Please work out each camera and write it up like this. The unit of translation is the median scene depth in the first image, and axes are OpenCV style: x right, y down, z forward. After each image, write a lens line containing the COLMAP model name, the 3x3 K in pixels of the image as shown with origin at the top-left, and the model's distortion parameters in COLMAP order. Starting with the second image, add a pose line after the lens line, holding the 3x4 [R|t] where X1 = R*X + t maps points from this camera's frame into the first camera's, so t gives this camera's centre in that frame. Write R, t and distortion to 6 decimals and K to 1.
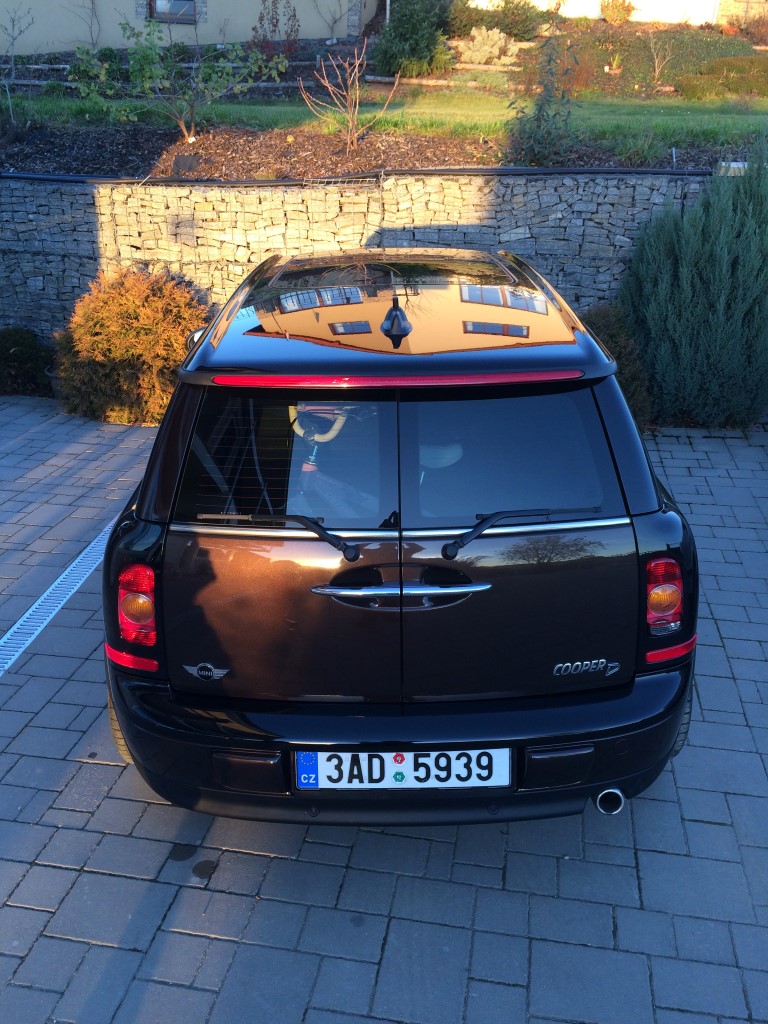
lens RADIAL K [[881.0, 0, 389.2], [0, 881.0, 511.2], [0, 0, 1]] dist [0.088585, -0.127564]
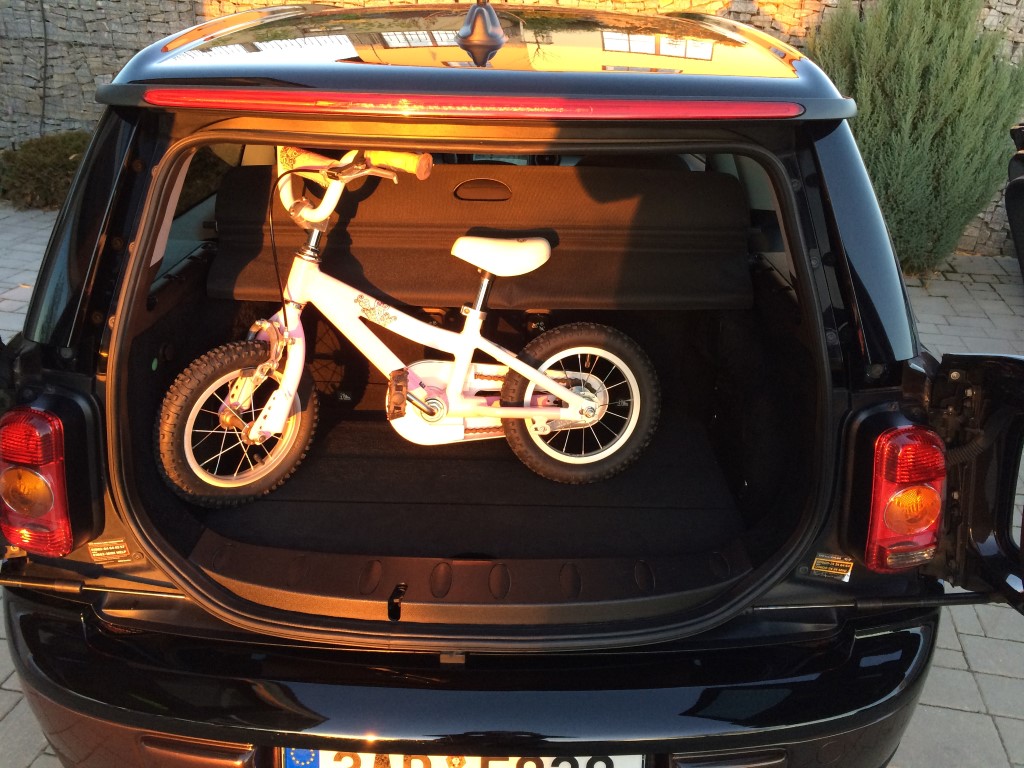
lens RADIAL K [[881.0, 0, 508.7], [0, 881.0, 378.2], [0, 0, 1]] dist [0.088585, -0.127564]
pose [[0.999301, 0.037007, -0.005213, 0.015889], [-0.036914, 0.999176, 0.016877, 0.004658], [0.005833, -0.016673, 0.999844, 0.163716]]
